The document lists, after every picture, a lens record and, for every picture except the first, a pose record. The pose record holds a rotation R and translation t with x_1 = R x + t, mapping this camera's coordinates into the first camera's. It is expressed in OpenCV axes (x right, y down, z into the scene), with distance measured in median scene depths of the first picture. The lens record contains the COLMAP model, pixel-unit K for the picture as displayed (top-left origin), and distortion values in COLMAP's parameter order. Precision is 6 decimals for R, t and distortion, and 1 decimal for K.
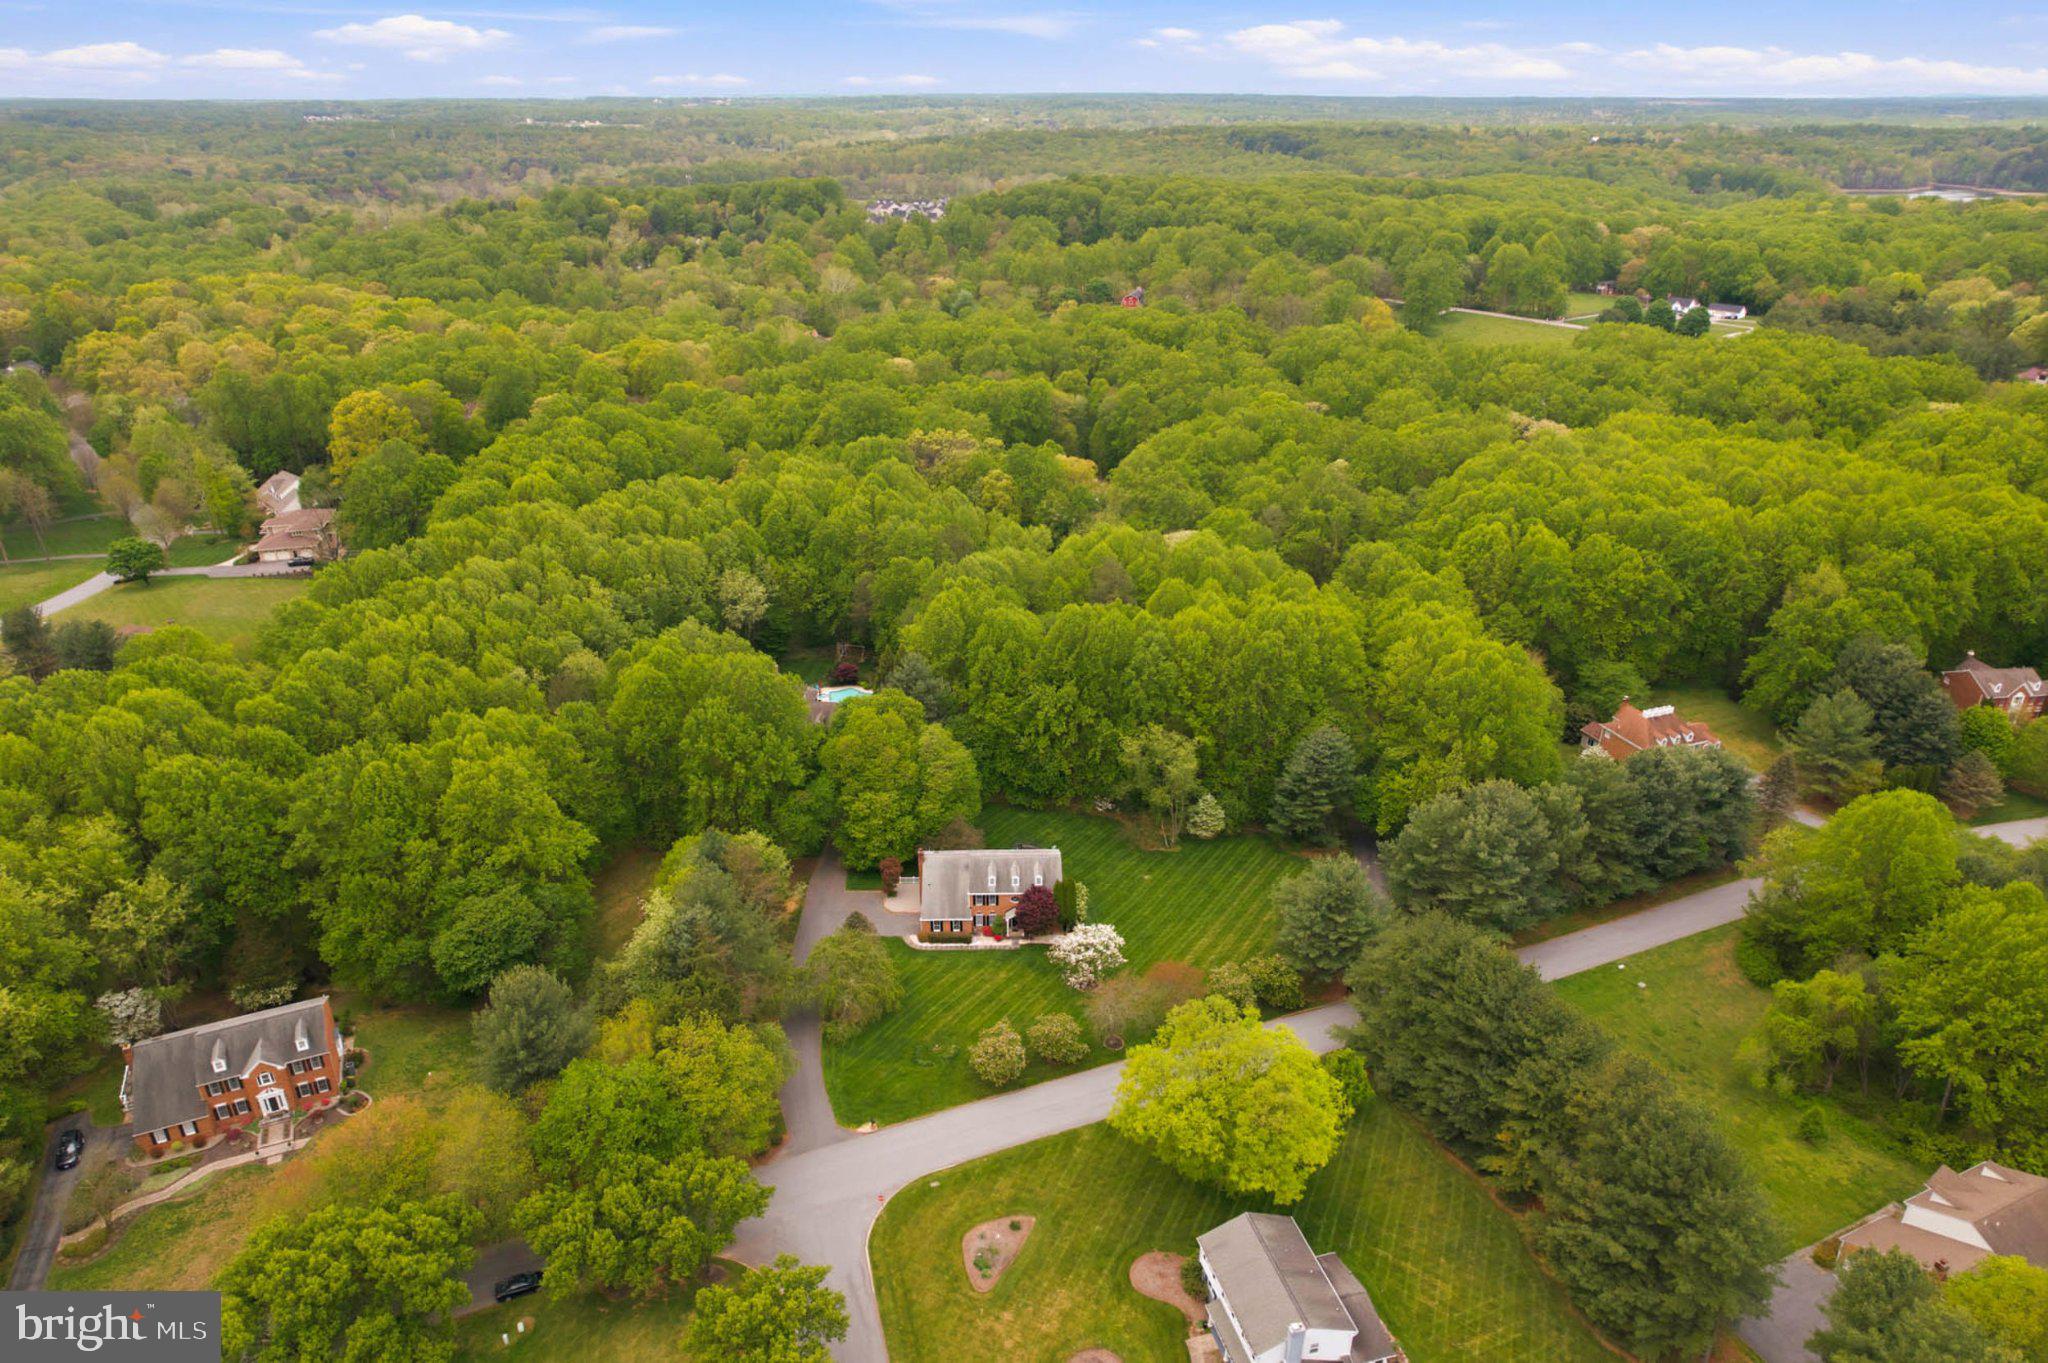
lens RADIAL K [[1372.6, 0, 977.0], [0, 1372.6, 635.0], [0, 0, 1]] dist [-0.035578, 0.000237]
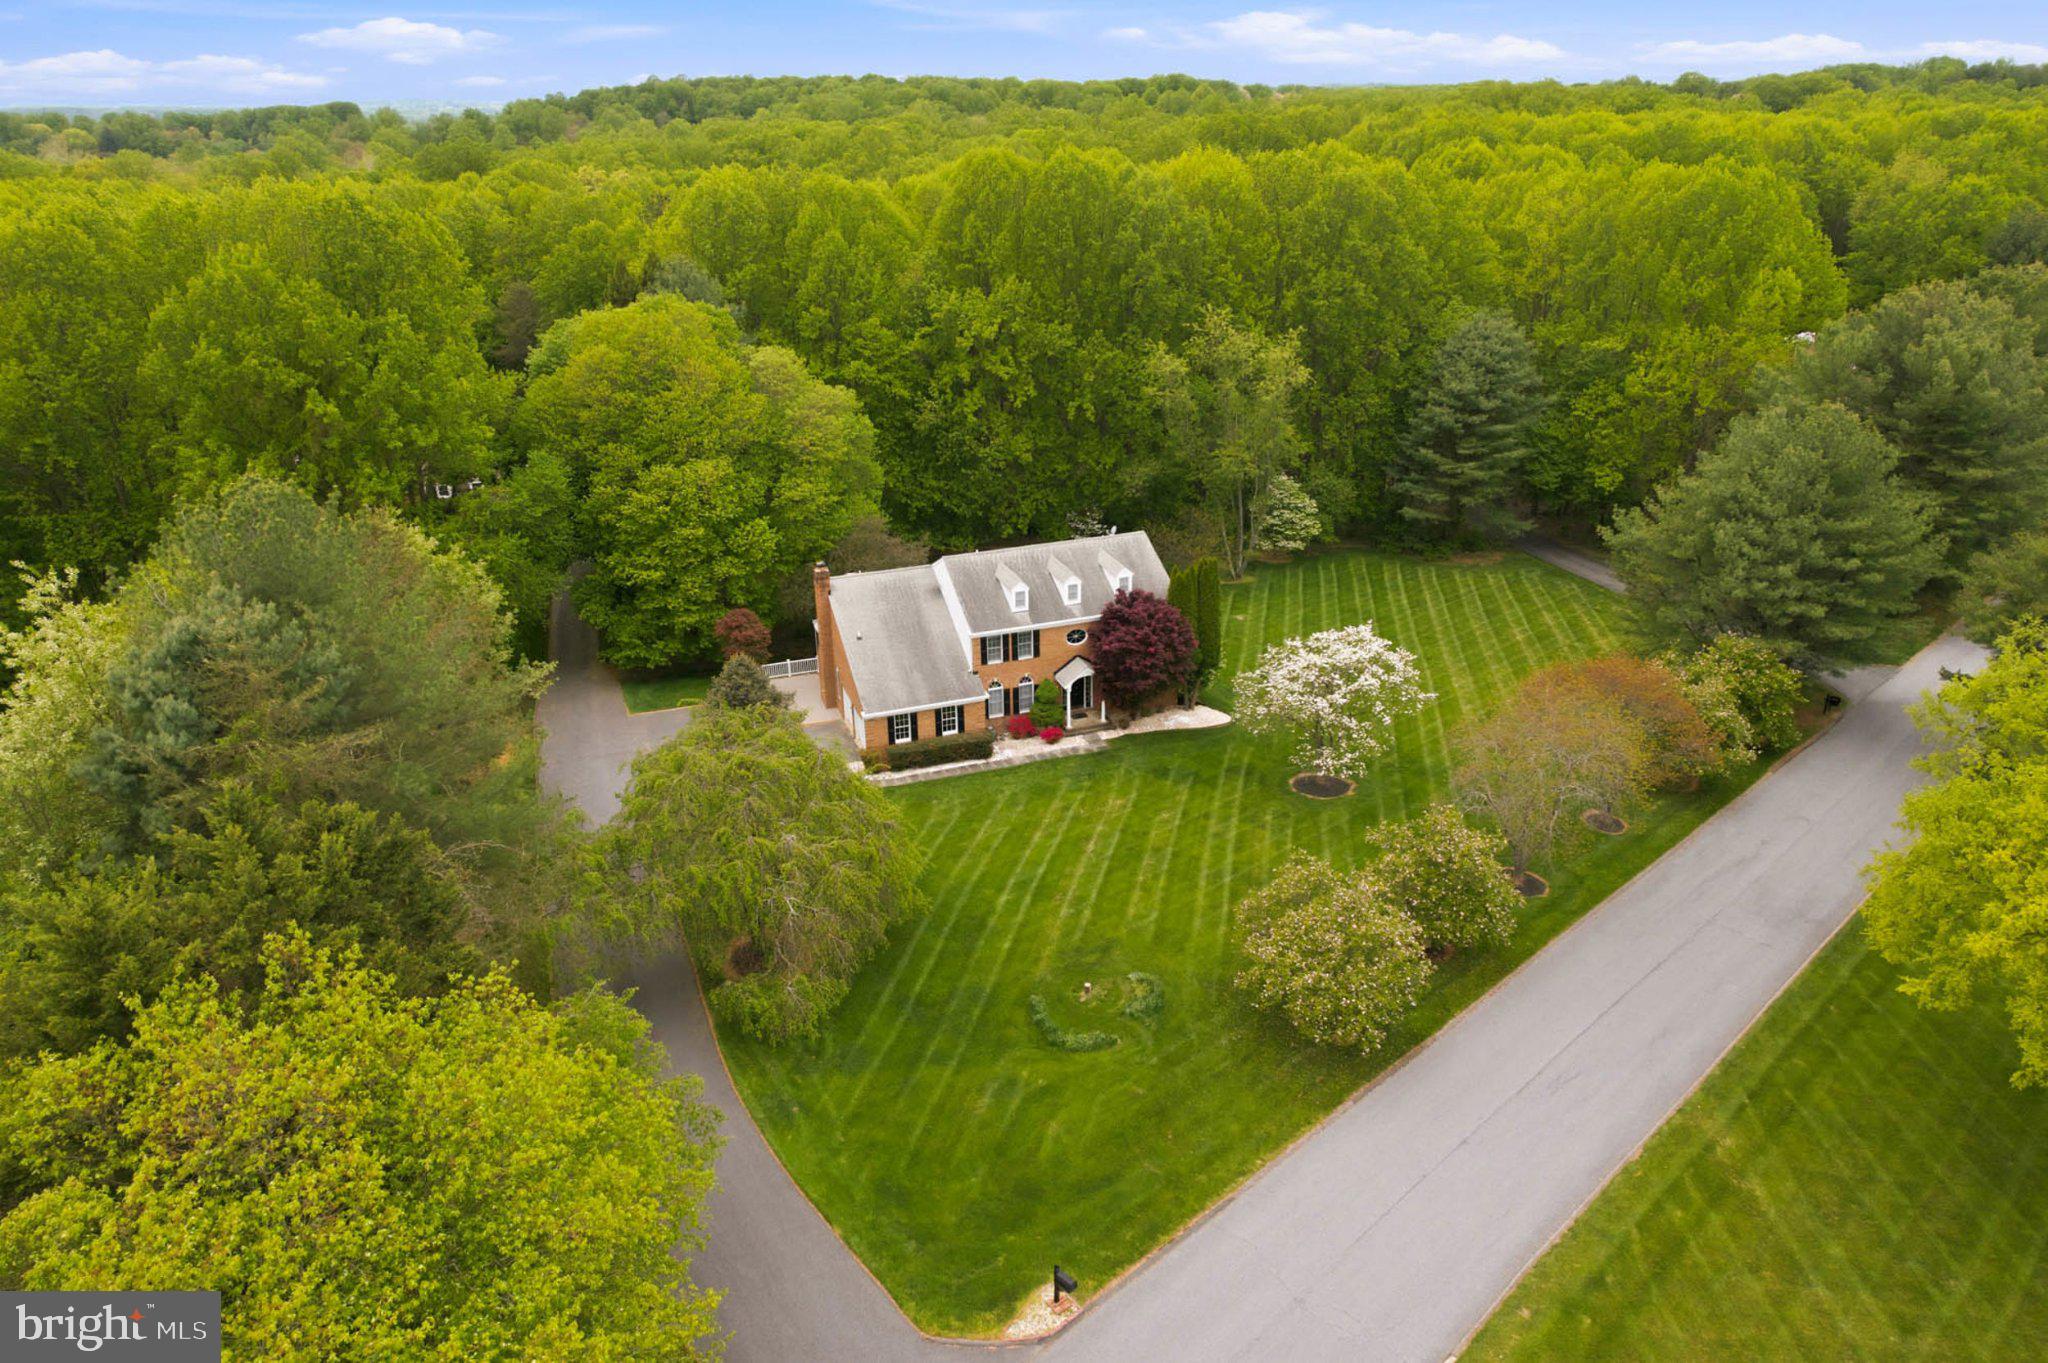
lens RADIAL K [[1372.6, 0, 977.0], [0, 1372.6, 635.0], [0, 0, 1]] dist [-0.035578, 0.000237]
pose [[0.949196, -0.121763, 0.290173, -0.118572], [0.127707, 0.991811, -0.001563, 0.184092], [-0.287607, 0.038540, 0.956973, 0.594241]]
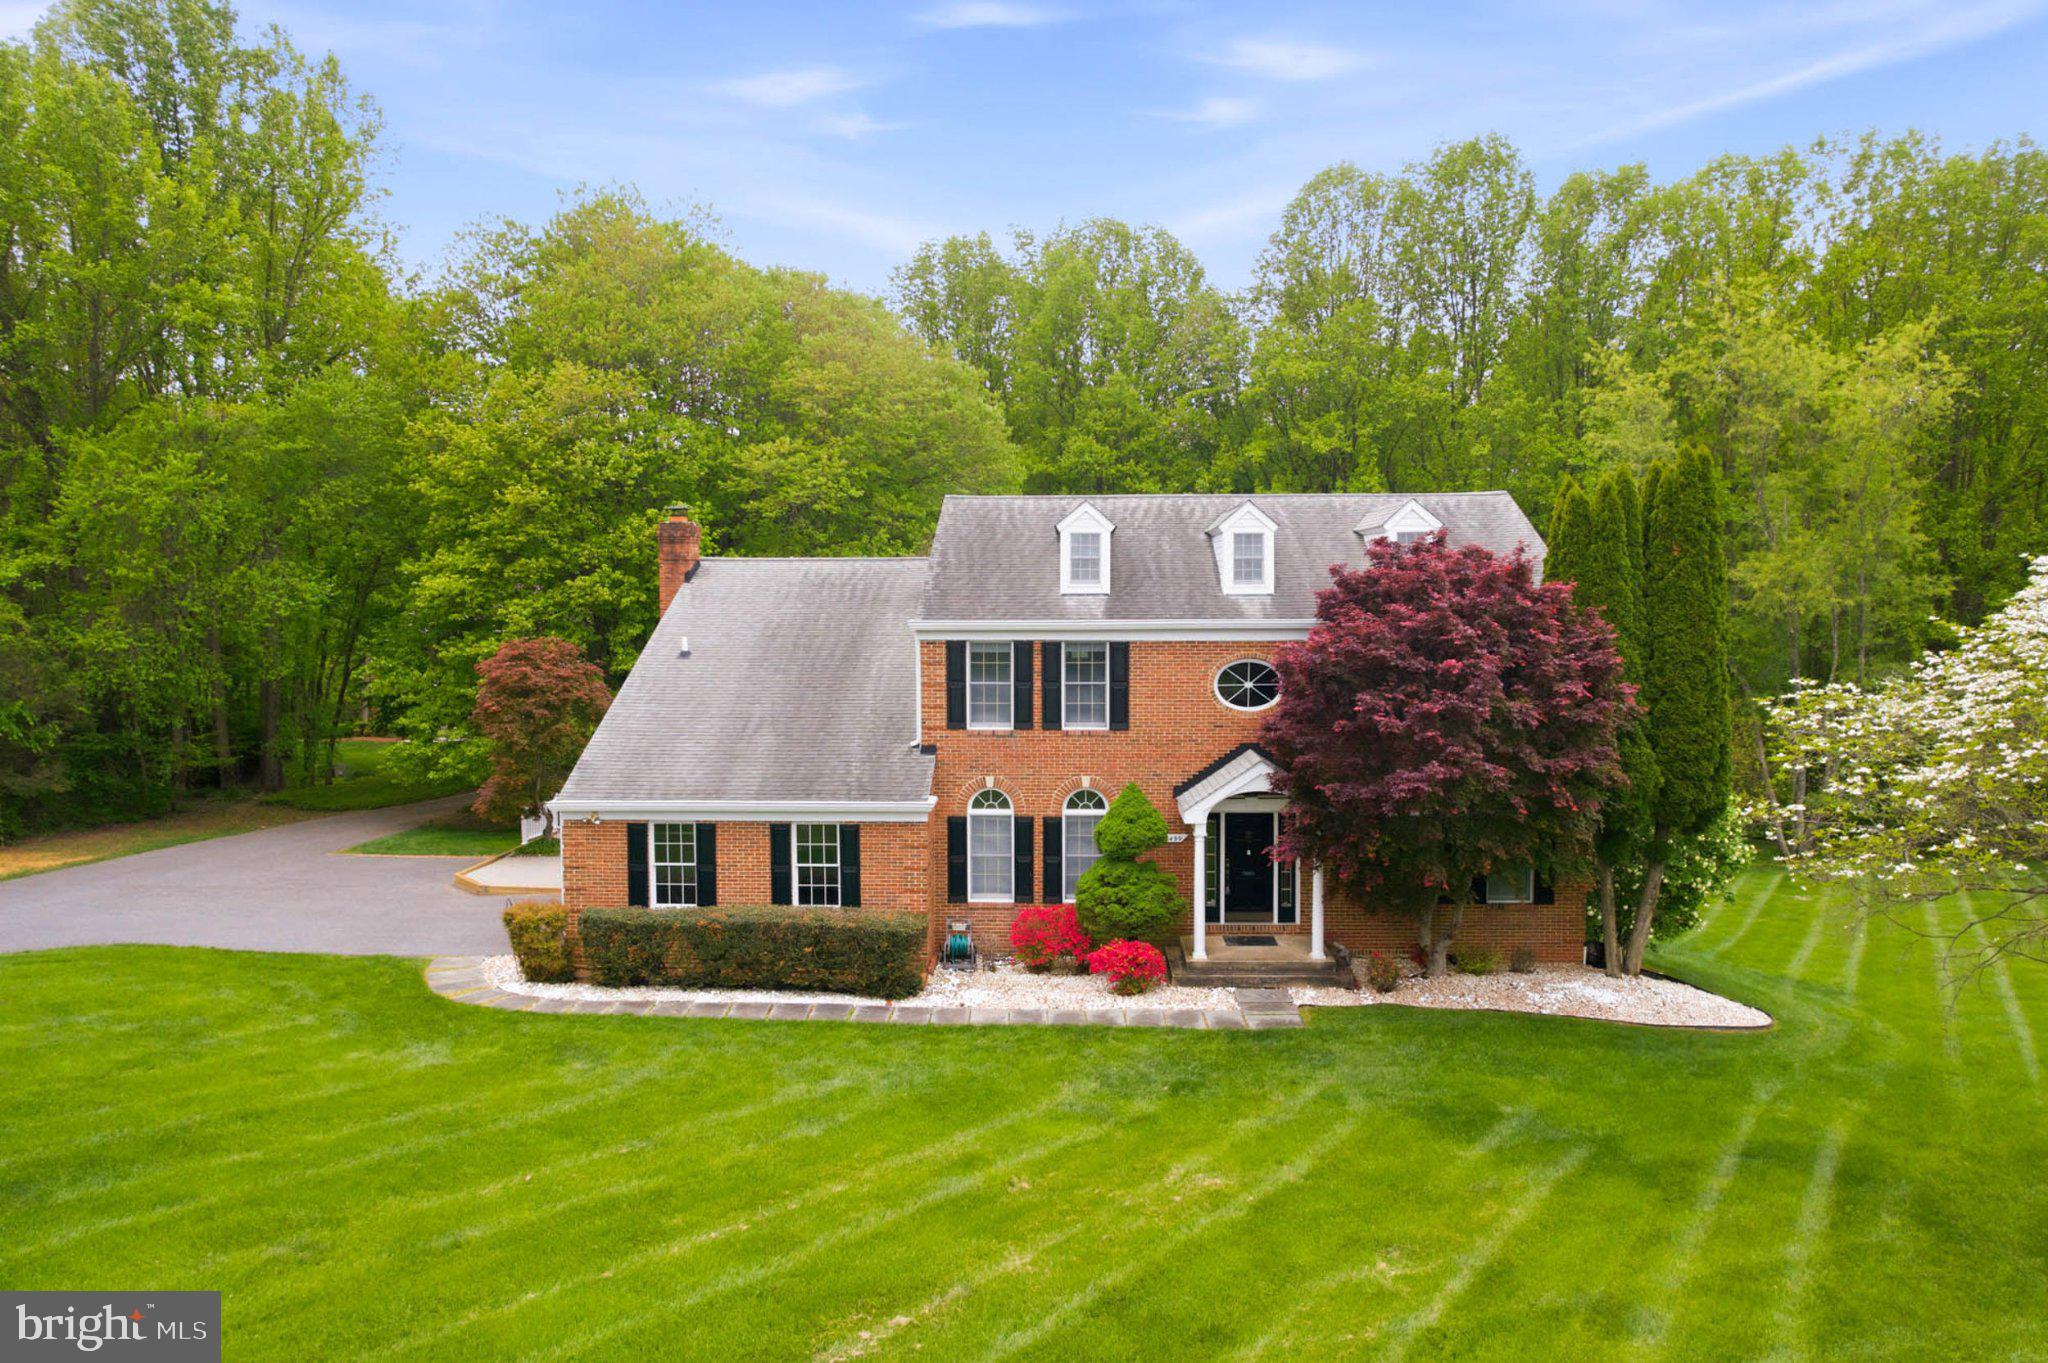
lens RADIAL K [[1372.6, 0, 977.0], [0, 1372.6, 635.0], [0, 0, 1]] dist [-0.035578, 0.000237]
pose [[0.998707, 0.018661, -0.047279, 0.006506], [-0.033564, 0.940648, -0.337720, 0.229546], [0.038171, 0.338870, 0.940059, 0.844034]]
